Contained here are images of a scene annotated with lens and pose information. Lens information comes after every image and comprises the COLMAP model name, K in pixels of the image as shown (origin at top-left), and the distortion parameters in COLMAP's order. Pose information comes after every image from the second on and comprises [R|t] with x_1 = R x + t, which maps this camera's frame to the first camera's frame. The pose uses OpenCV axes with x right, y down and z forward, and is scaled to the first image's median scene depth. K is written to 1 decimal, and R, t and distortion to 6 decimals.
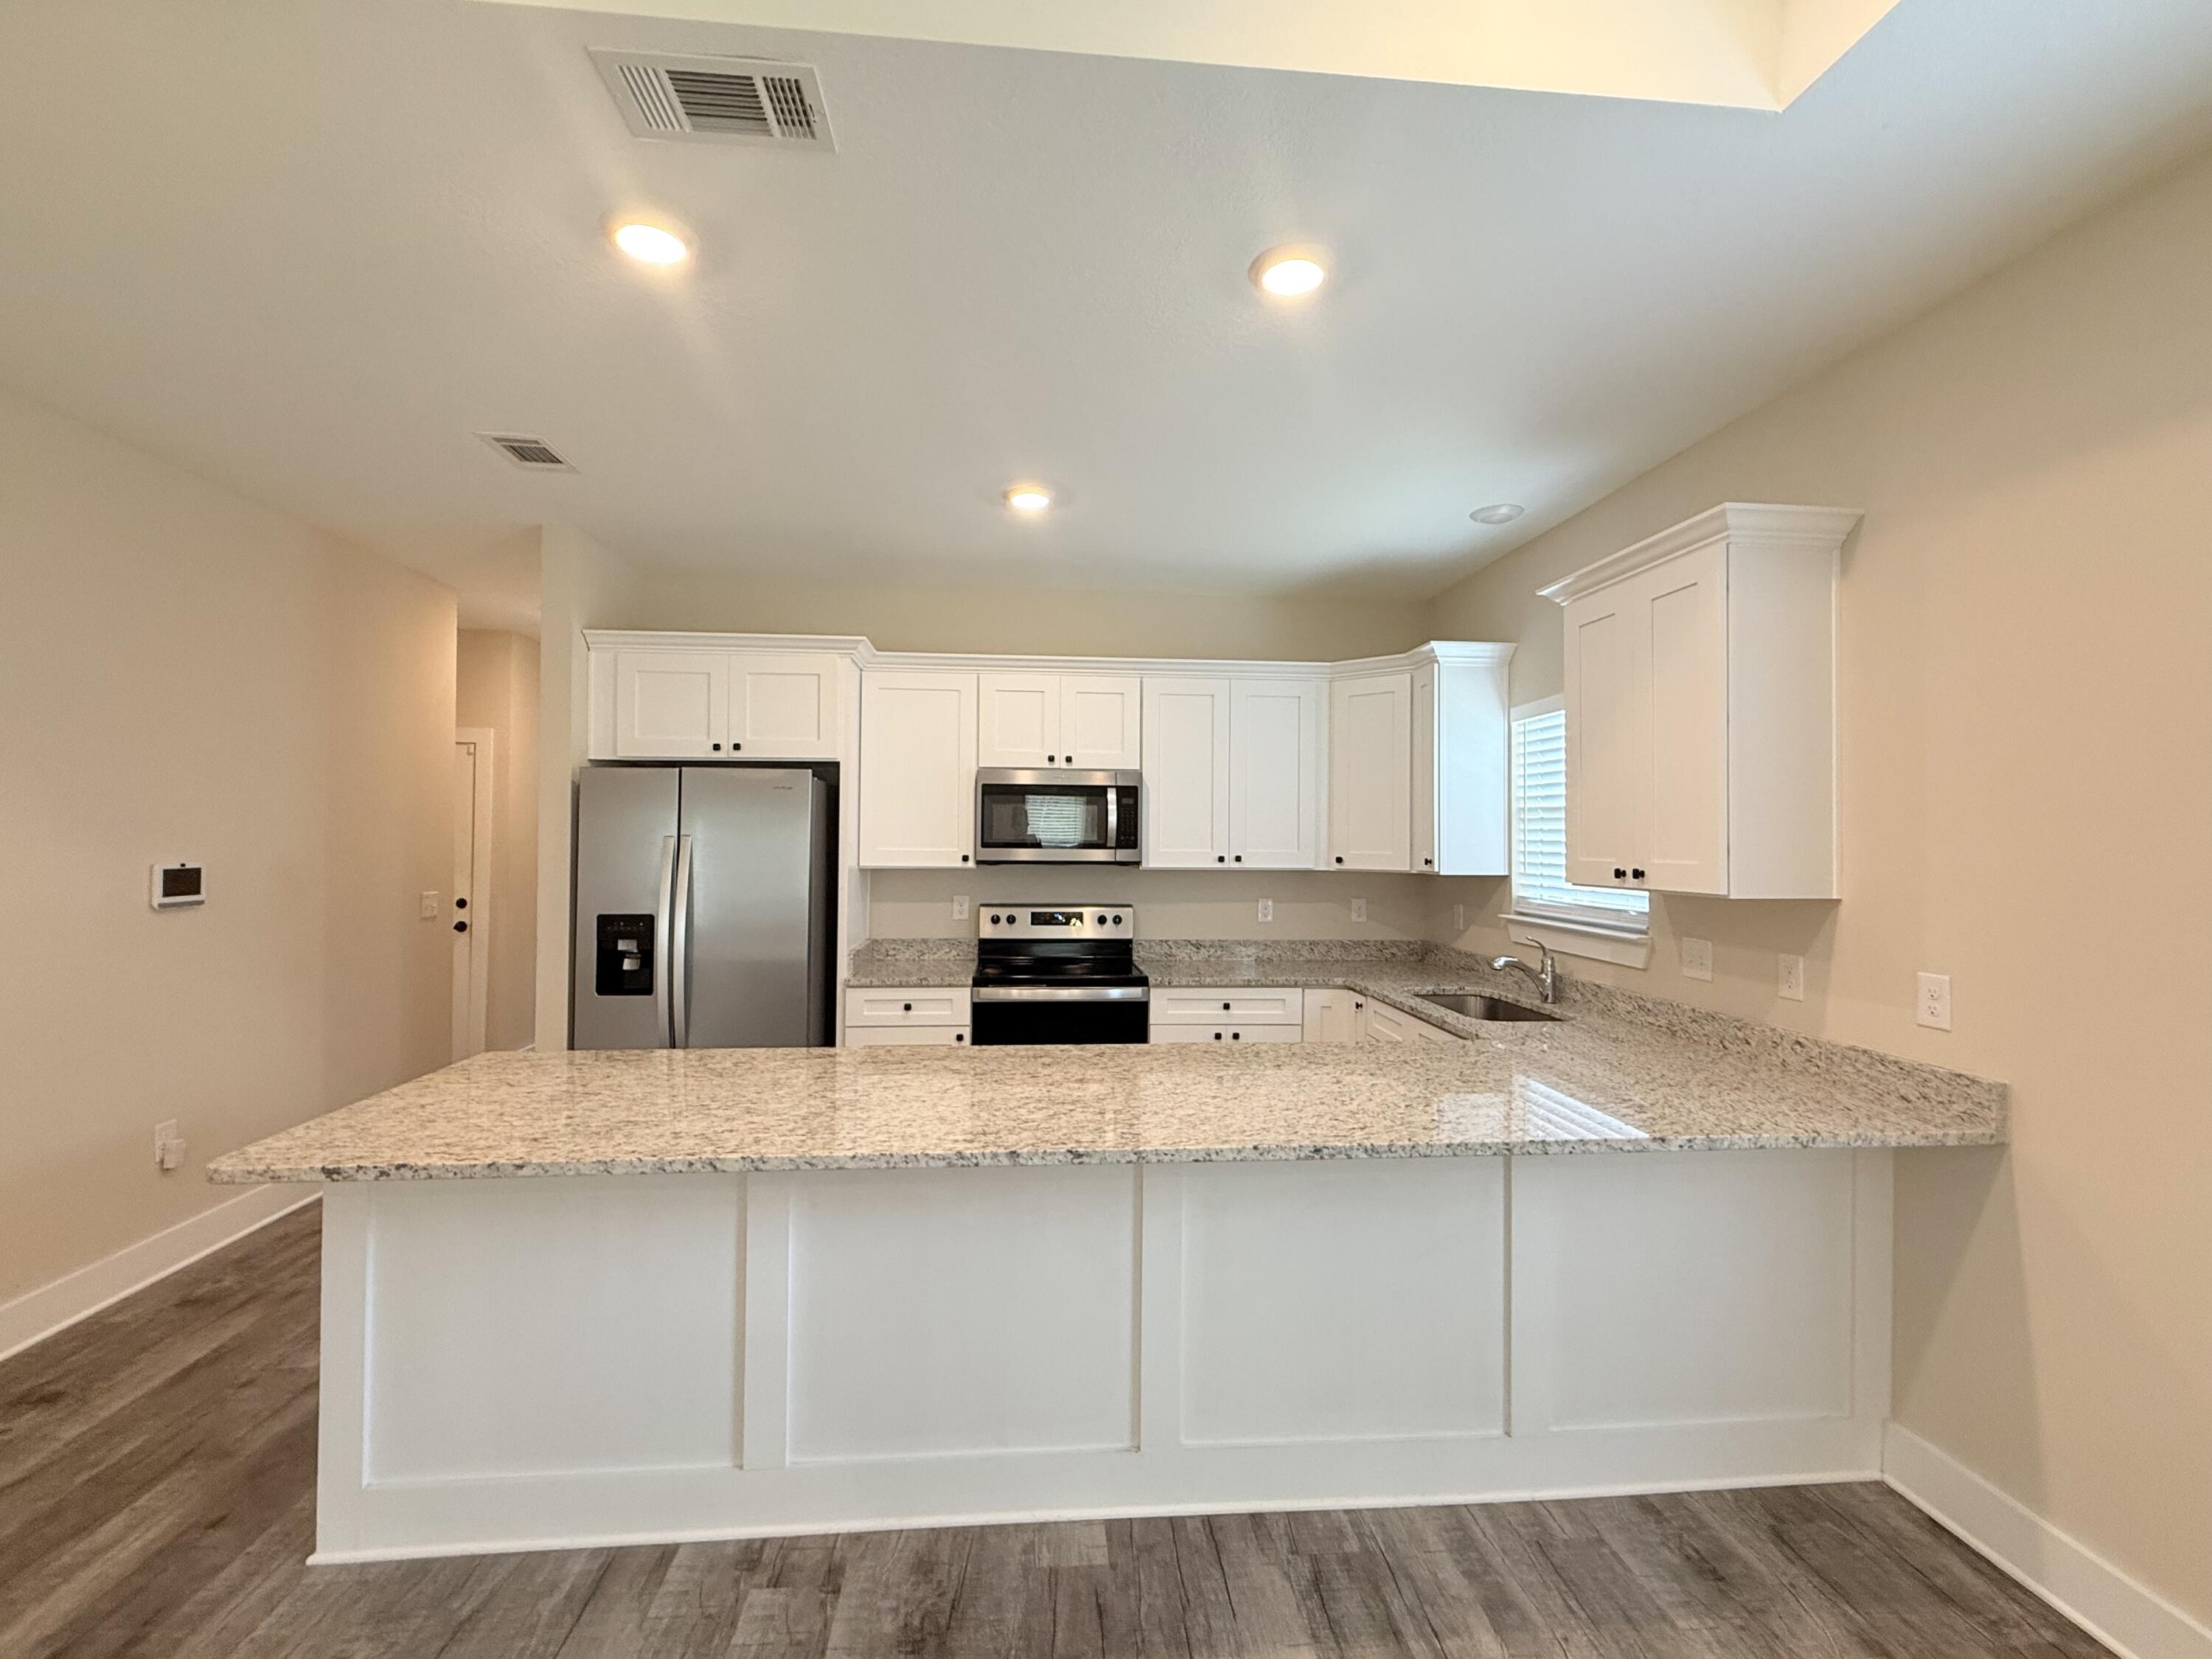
lens RADIAL K [[952.8, 0, 1107.3], [0, 952.8, 826.9], [0, 0, 1]] dist [0.000404, -0.000727]
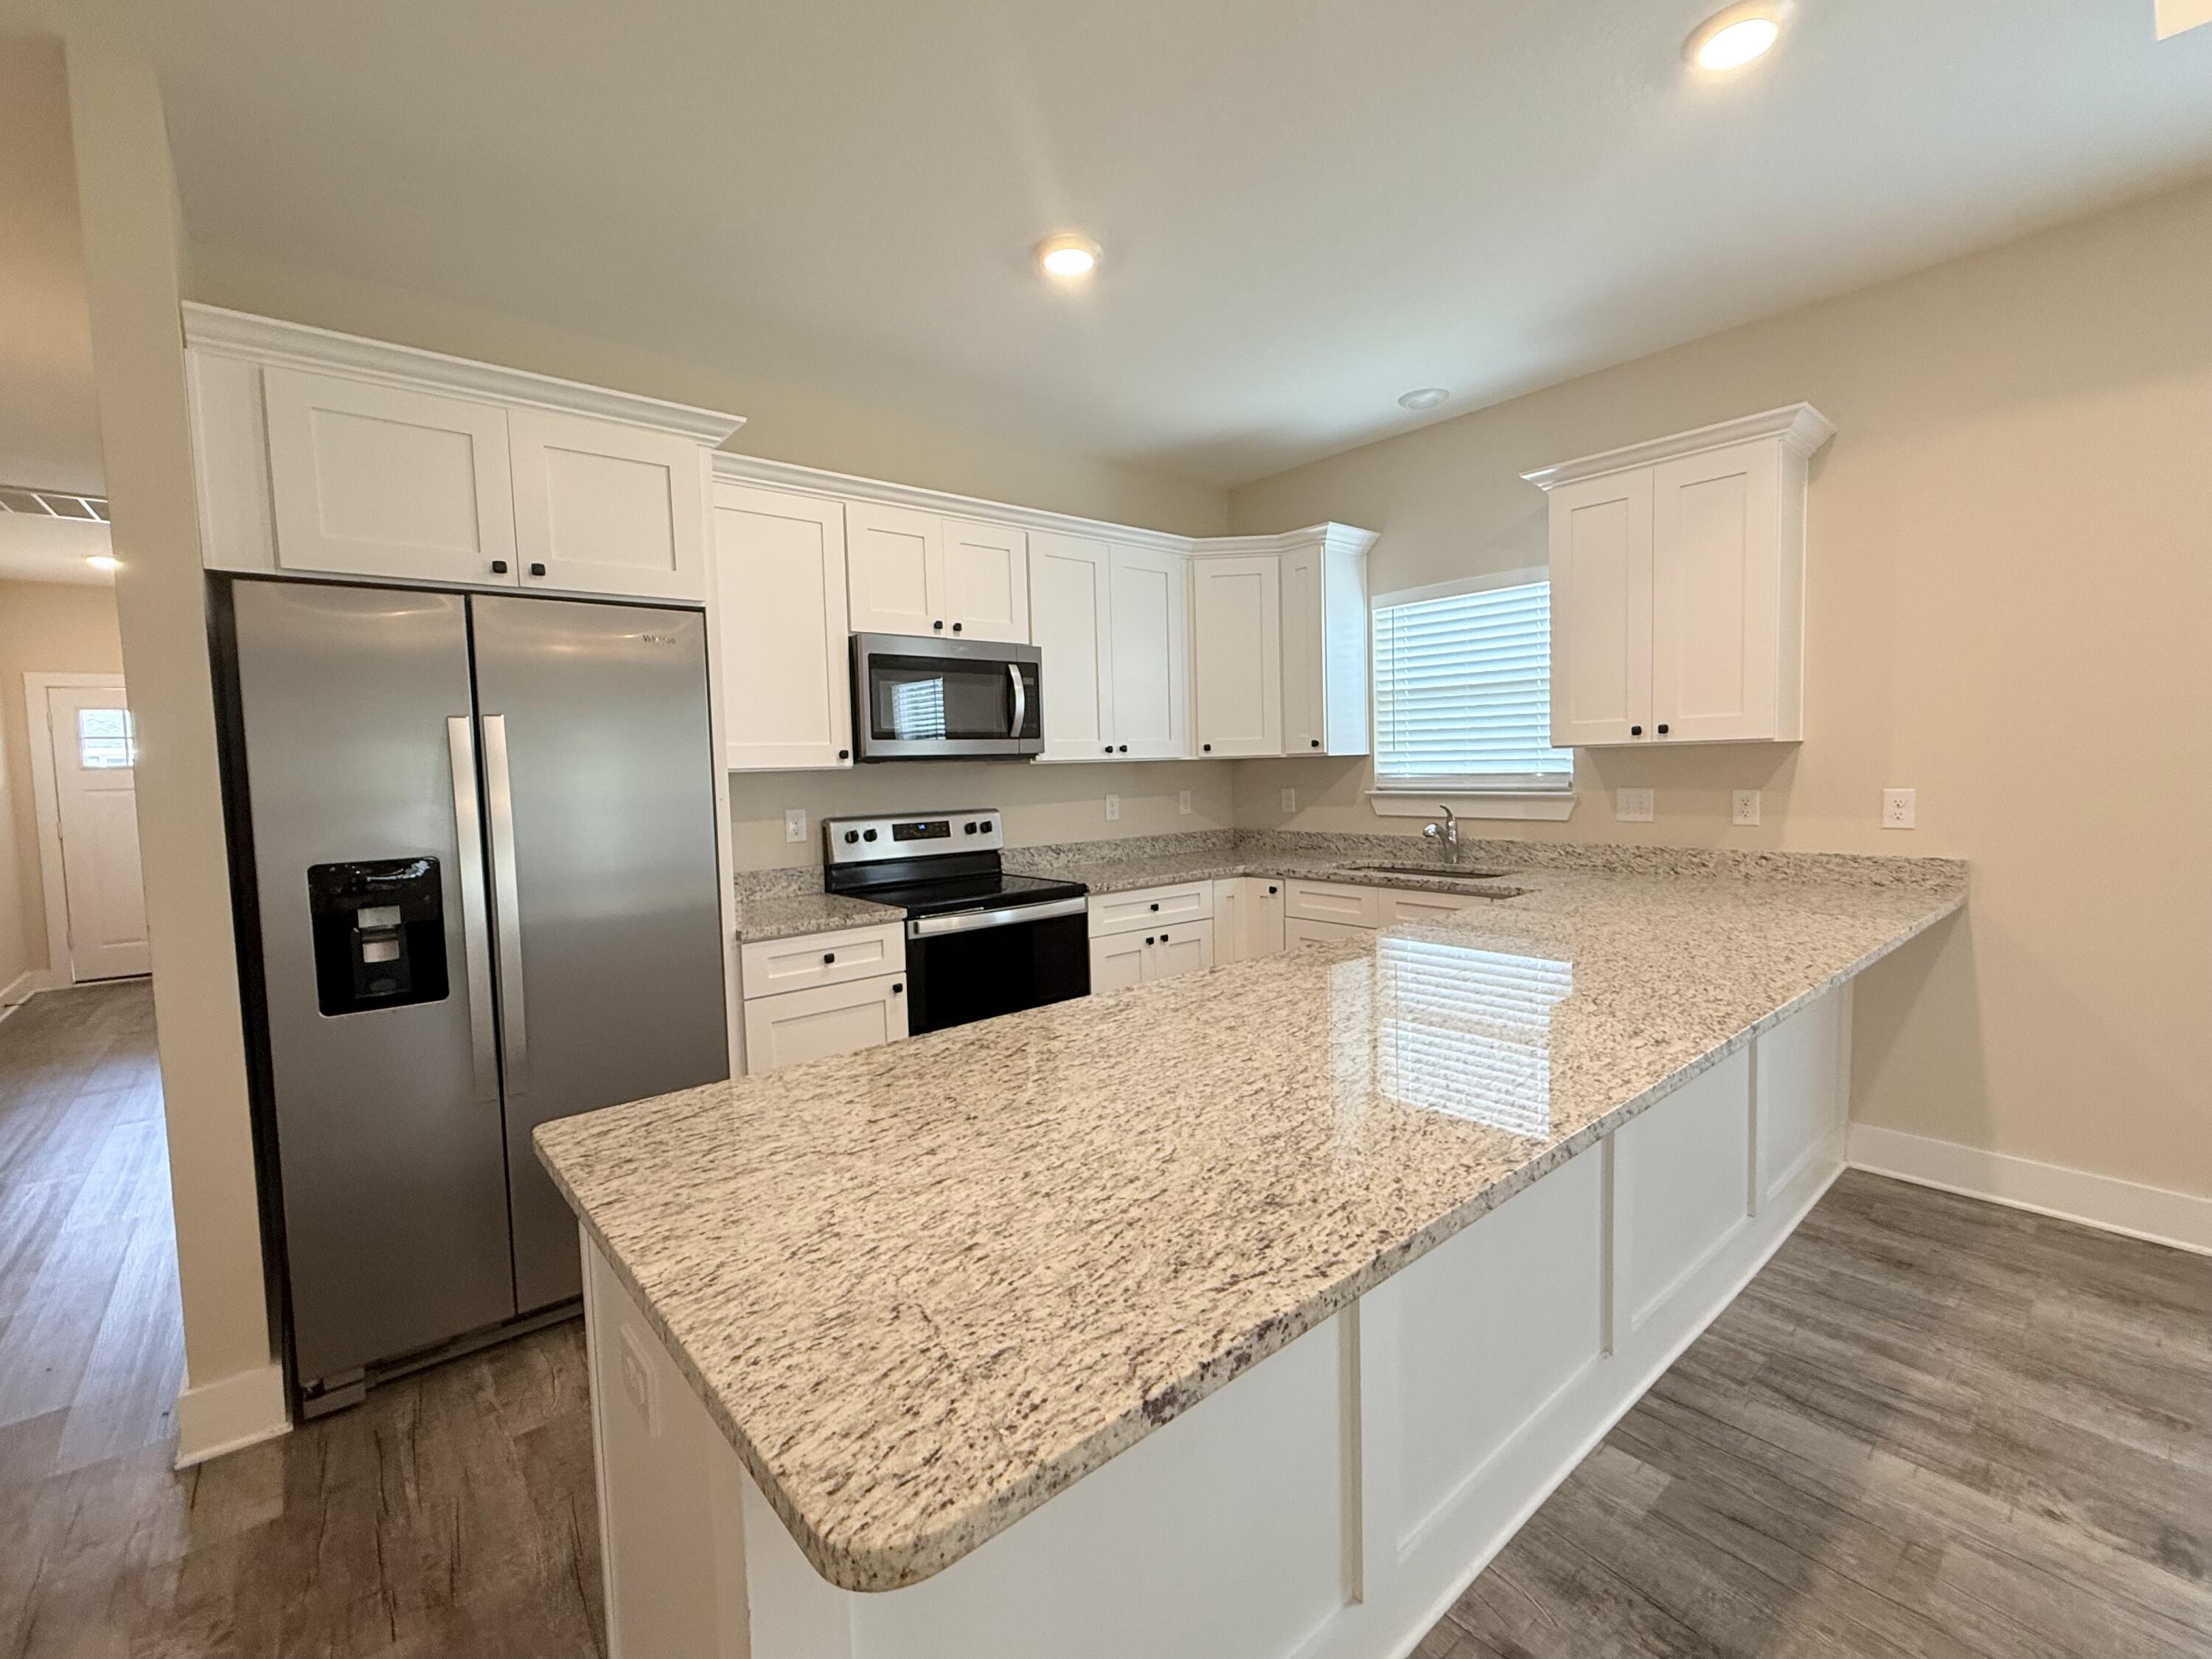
lens RADIAL K [[952.8, 0, 1104.7], [0, 952.8, 825.6], [0, 0, 1]] dist [0.000404, -0.000727]
pose [[0.816049, -0.068188, 0.573946, -0.454016], [0.026915, 0.996422, 0.080112, 0.037562], [-0.577356, -0.049927, 0.814965, 0.303070]]
